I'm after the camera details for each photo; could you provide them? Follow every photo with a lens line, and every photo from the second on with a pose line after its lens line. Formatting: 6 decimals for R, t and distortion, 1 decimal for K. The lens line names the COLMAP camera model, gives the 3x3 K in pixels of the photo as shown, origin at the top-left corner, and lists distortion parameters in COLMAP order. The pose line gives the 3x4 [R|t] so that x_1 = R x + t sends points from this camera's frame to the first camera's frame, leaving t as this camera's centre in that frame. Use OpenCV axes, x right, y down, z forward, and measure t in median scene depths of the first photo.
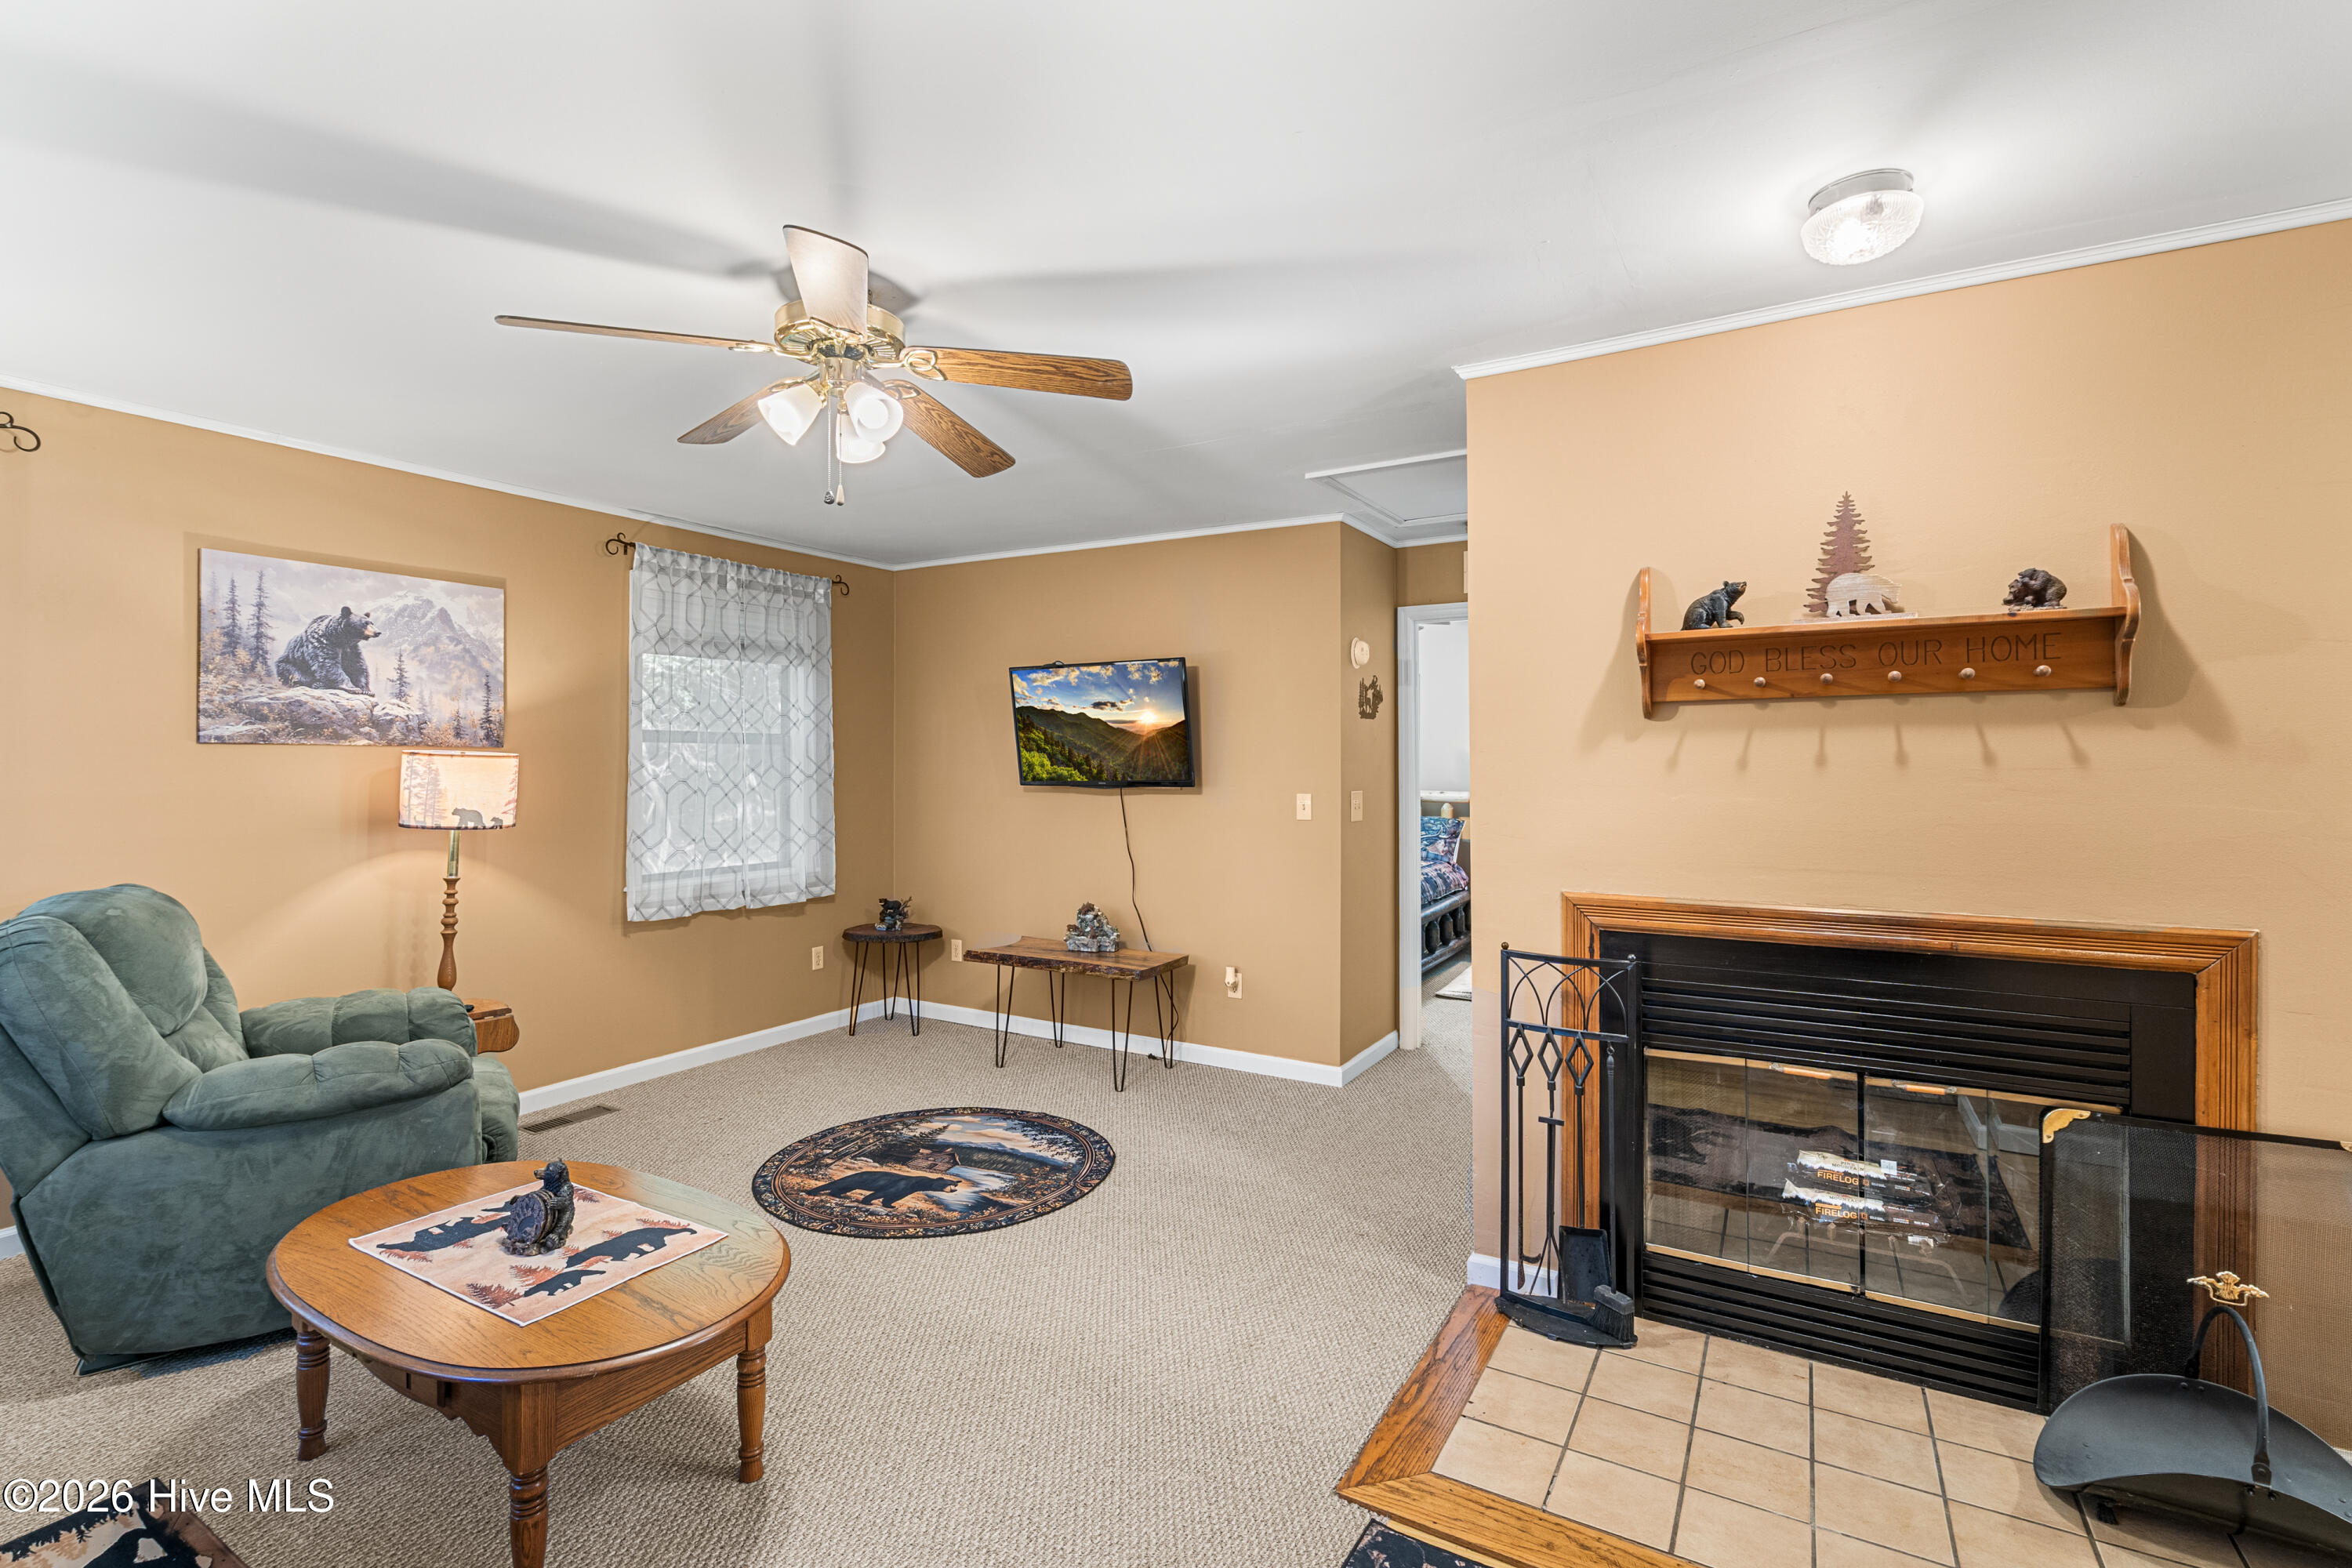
lens RADIAL K [[1075.3, 0, 1168.7], [0, 1075.3, 755.7], [0, 0, 1]] dist [-0.002033, 0.000099]
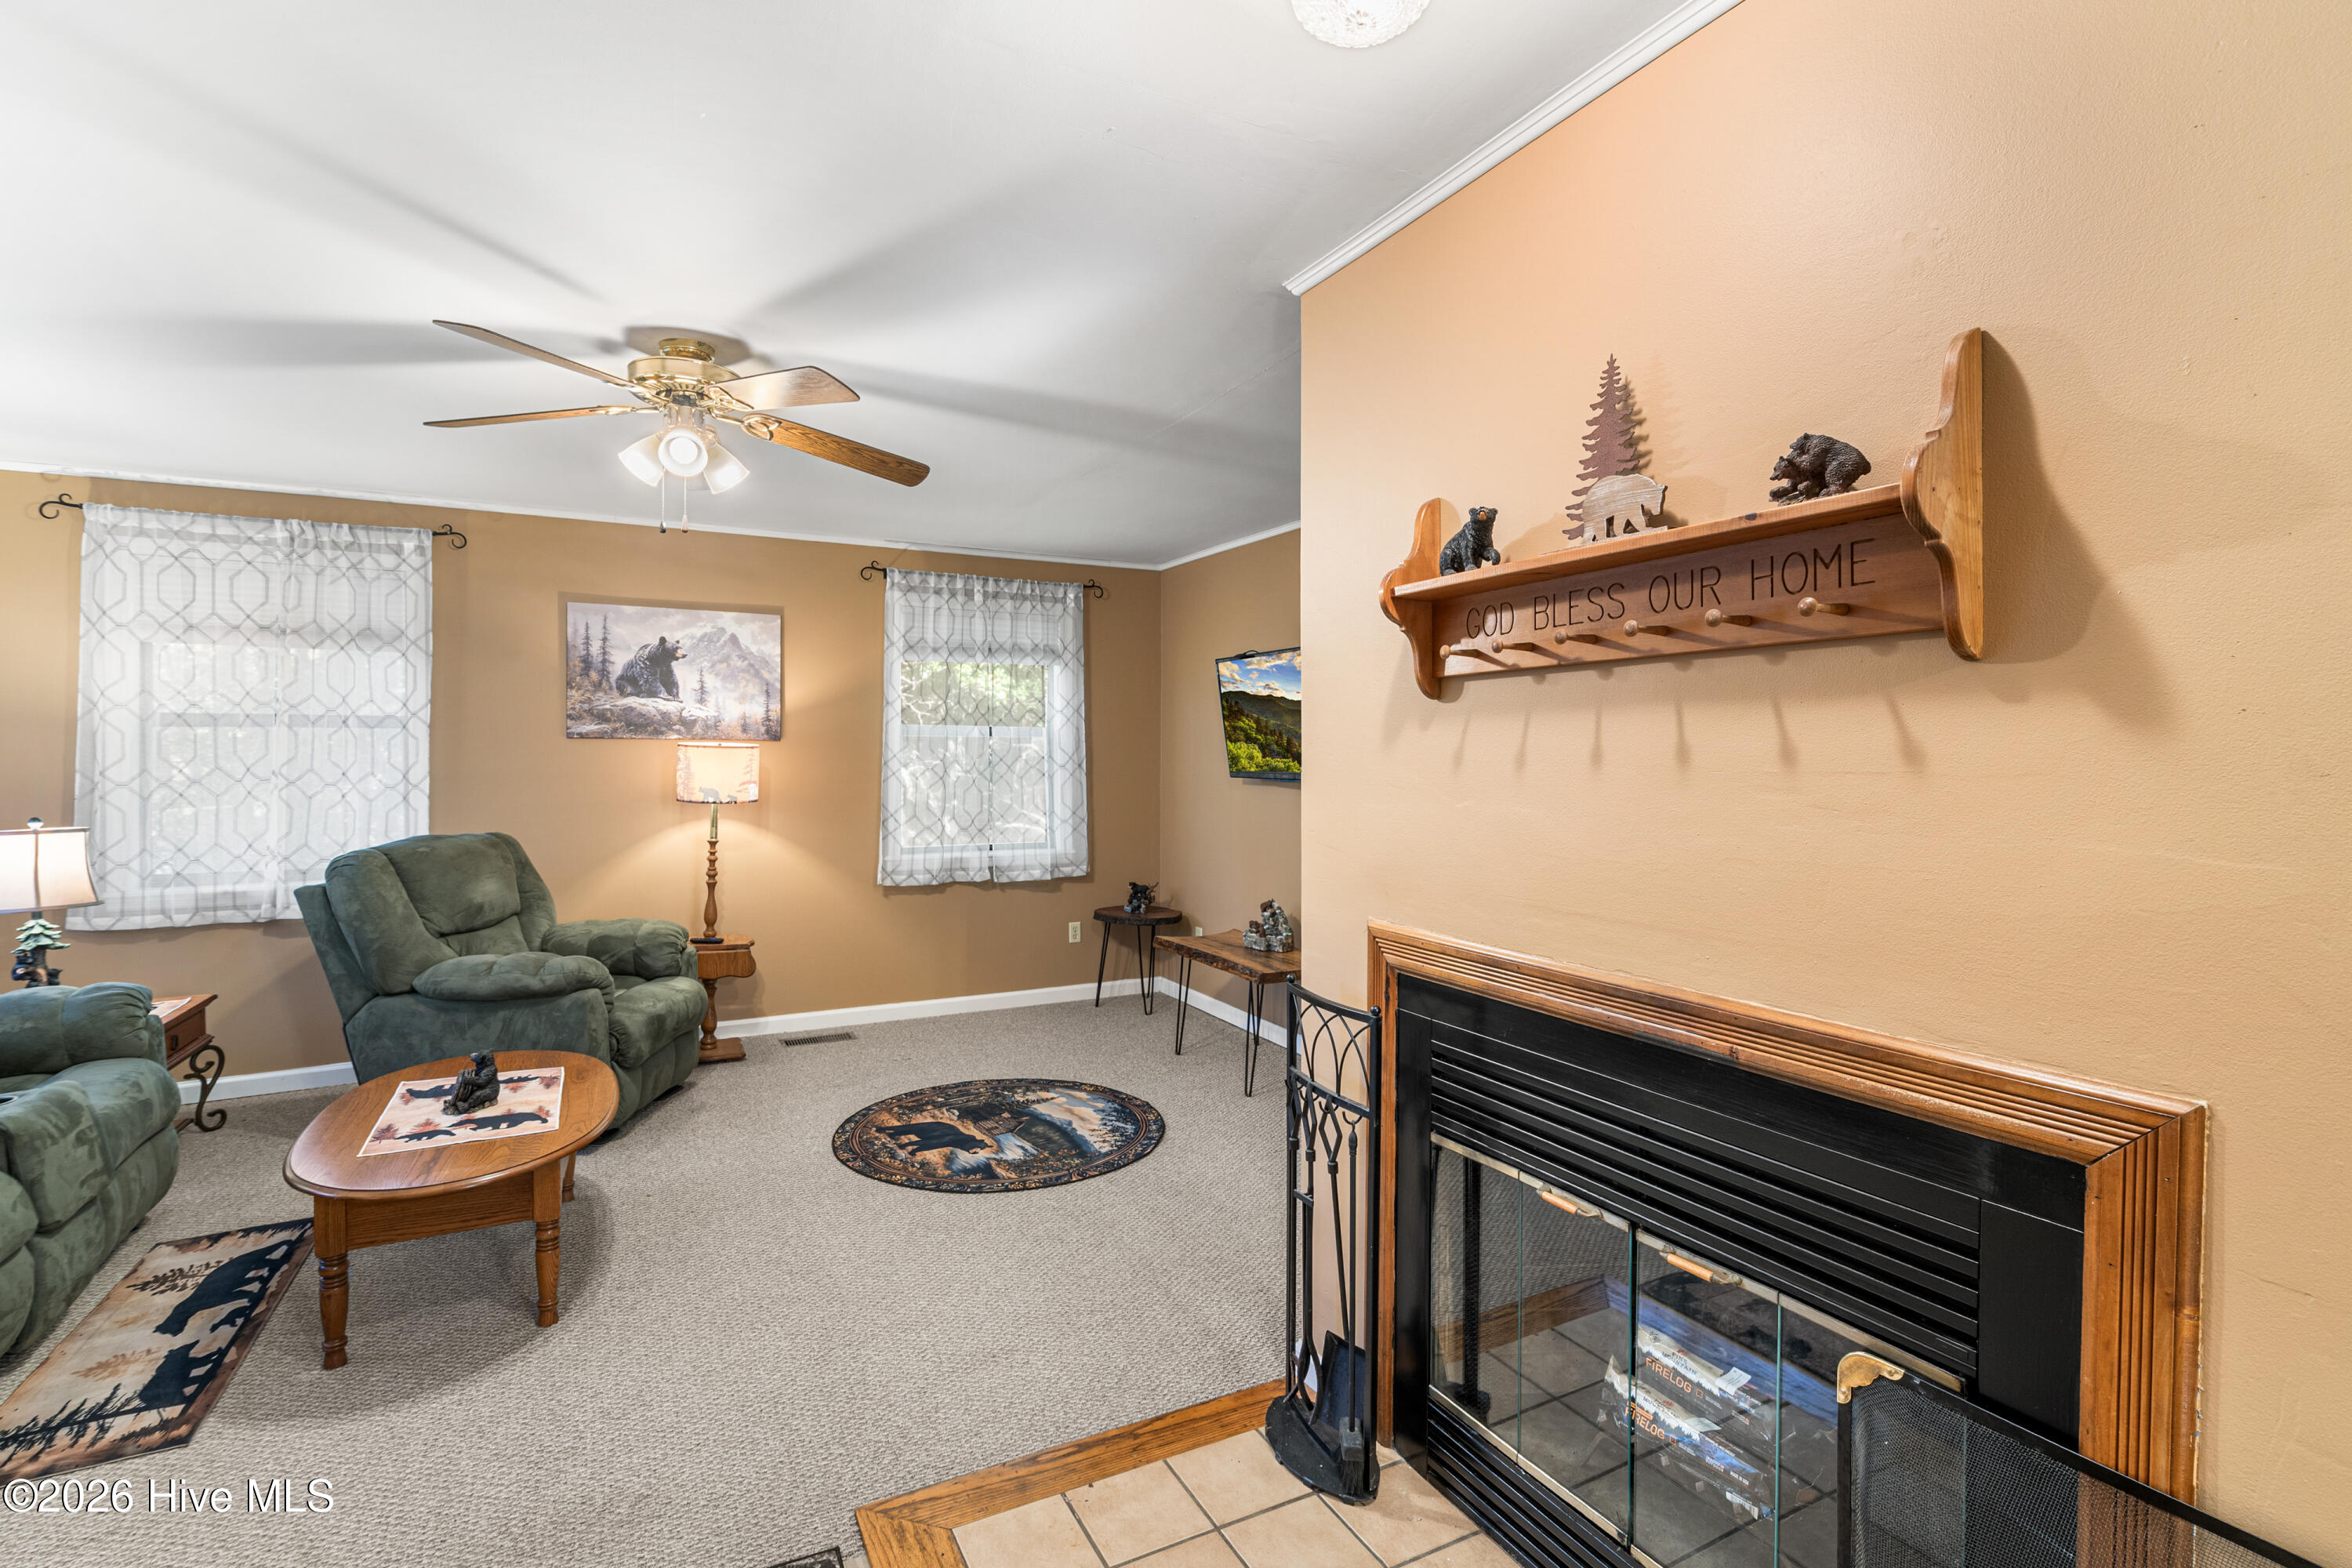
lens RADIAL K [[1075.3, 0, 1157.2], [0, 1075.3, 764.8], [0, 0, 1]] dist [-0.002033, 0.000099]
pose [[0.847271, 0.009850, -0.531069, 0.633585], [-0.001030, 0.999857, 0.016901, -0.001035], [0.531159, -0.013772, 0.847160, 0.236495]]
